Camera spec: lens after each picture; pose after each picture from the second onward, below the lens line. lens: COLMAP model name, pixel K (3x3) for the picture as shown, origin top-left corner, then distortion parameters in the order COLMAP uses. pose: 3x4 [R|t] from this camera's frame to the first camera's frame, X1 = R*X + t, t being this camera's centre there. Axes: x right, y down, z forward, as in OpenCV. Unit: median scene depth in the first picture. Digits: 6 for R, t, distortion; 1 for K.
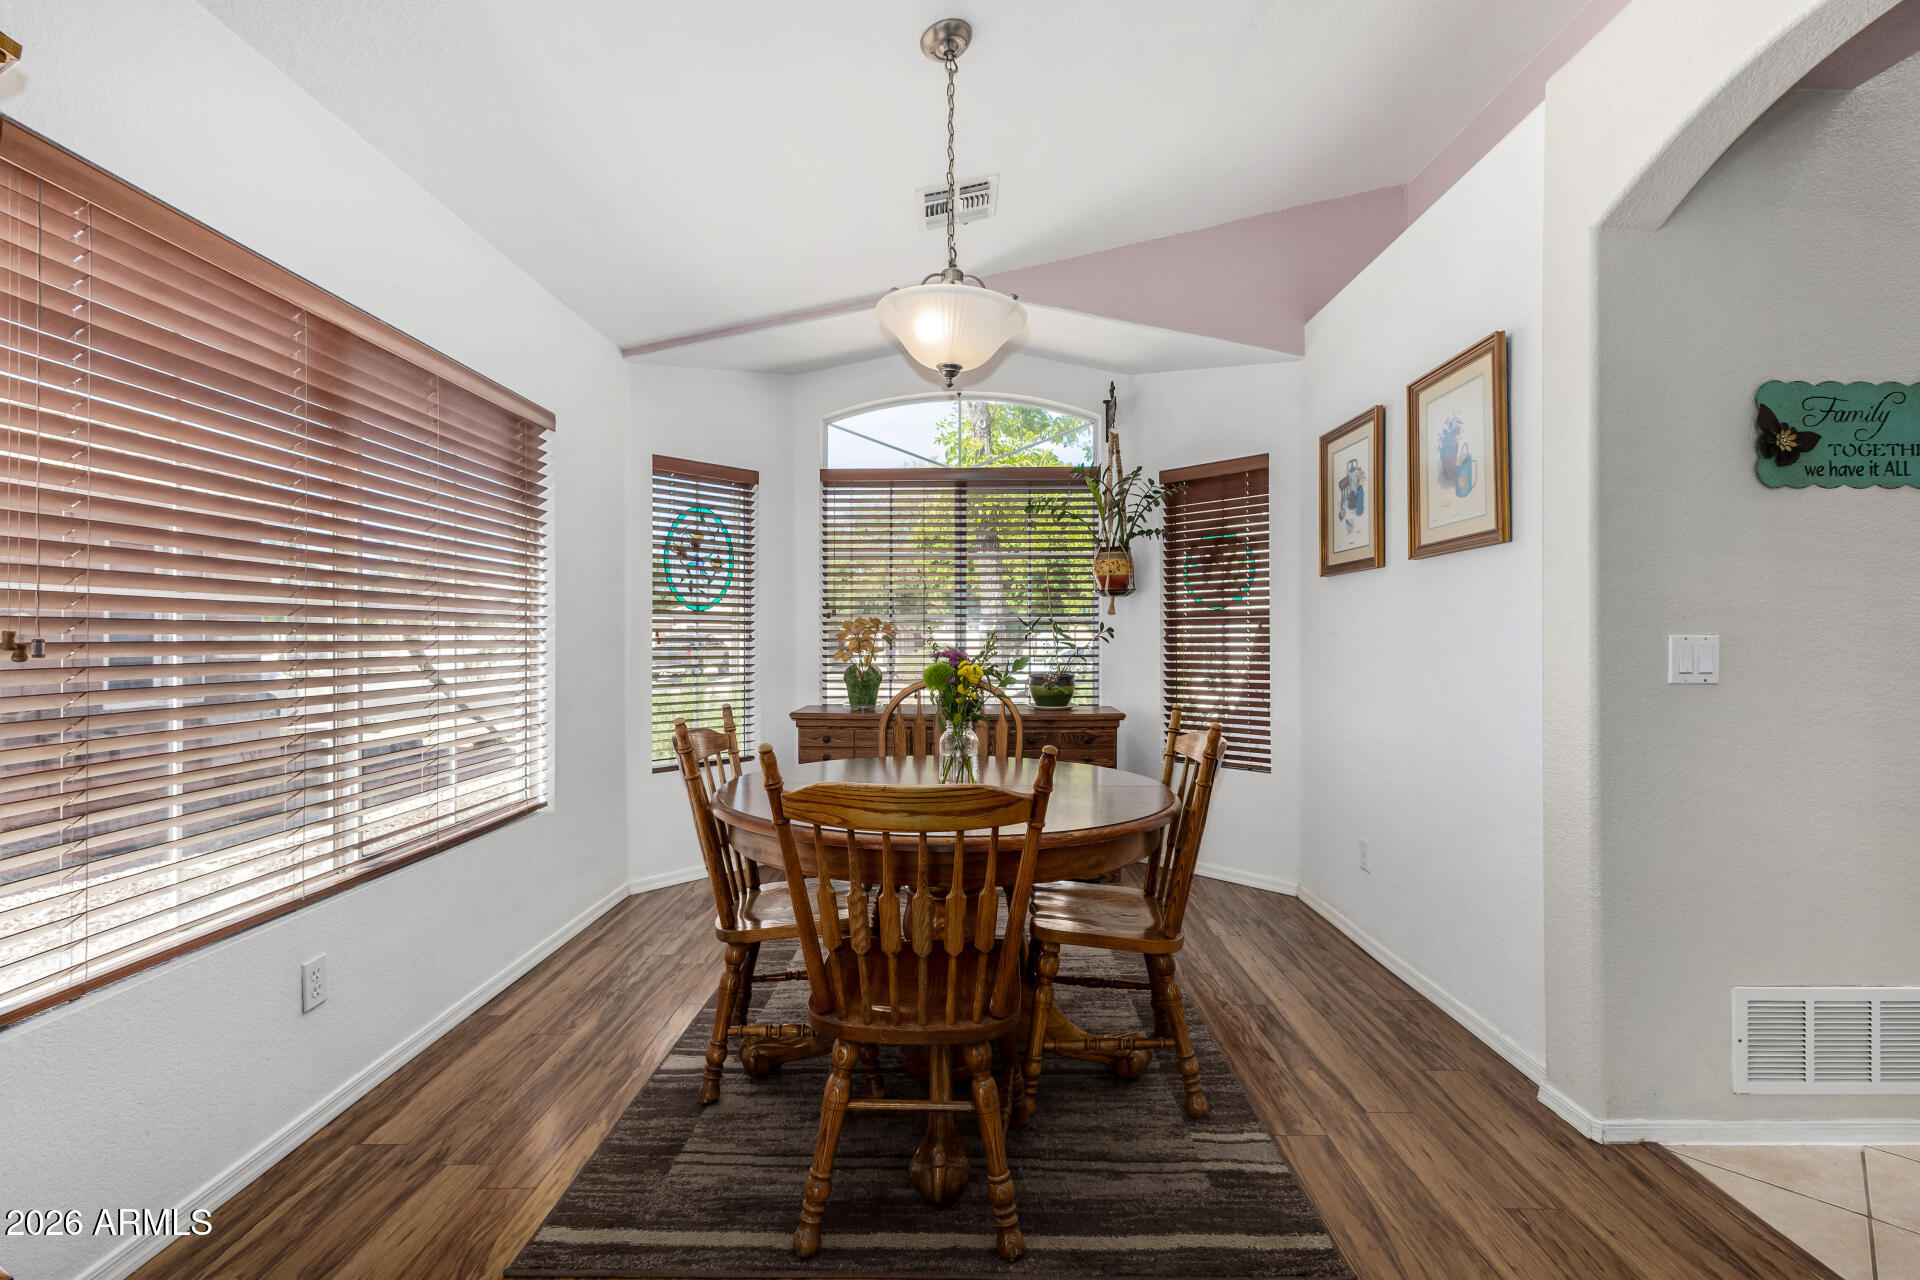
lens RADIAL K [[825.7, 0, 947.5], [0, 825.7, 630.6], [0, 0, 1]] dist [-0.004330, -0.000688]
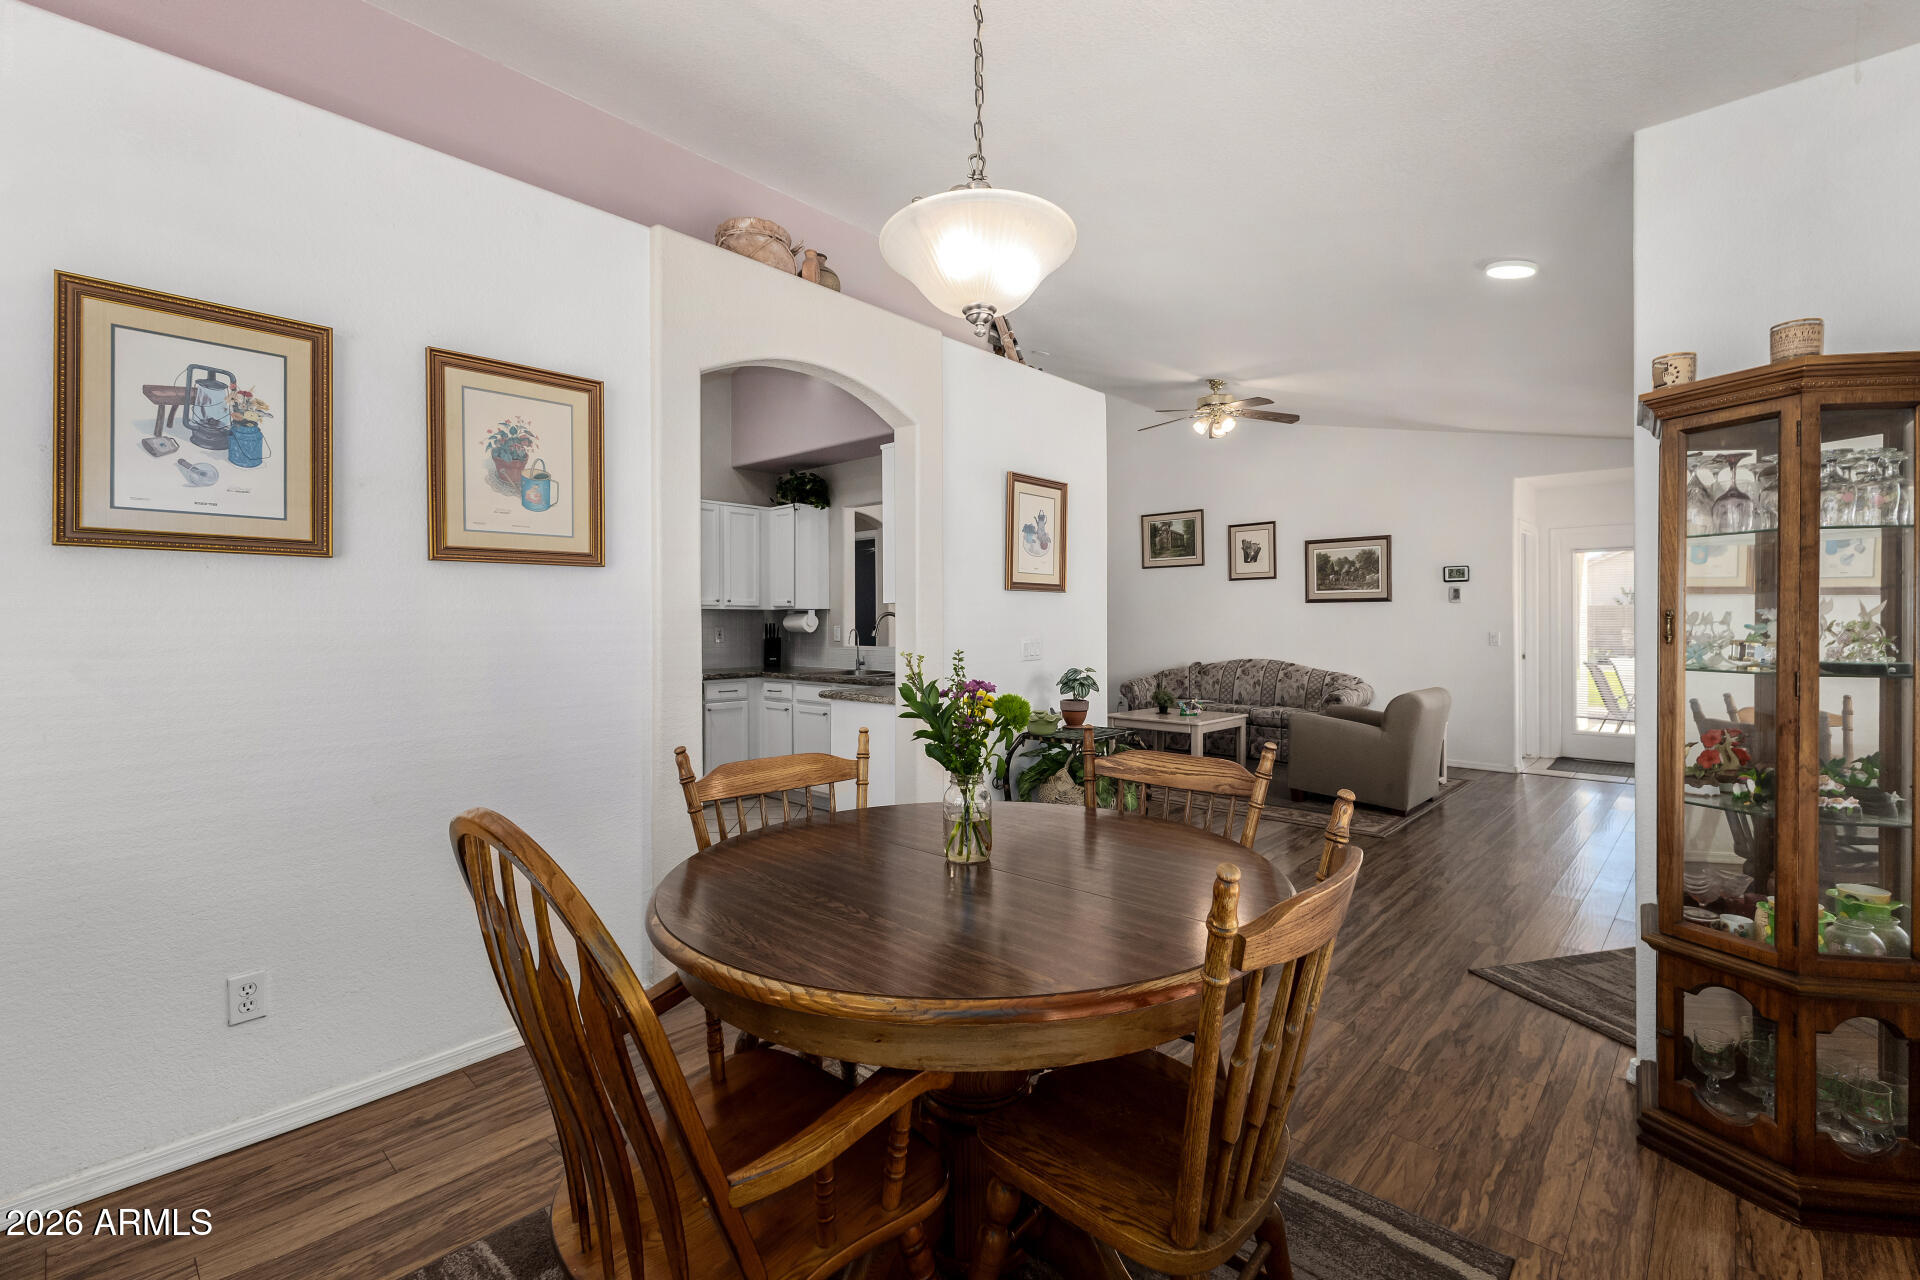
lens RADIAL K [[825.7, 0, 976.7], [0, 825.7, 626.7], [0, 0, 1]] dist [-0.004330, -0.000688]
pose [[-0.758698, -0.000298, 0.651443, -0.541460], [-0.002207, 0.999995, -0.002113, -0.026849], [-0.651439, -0.003041, -0.758695, 1.768045]]
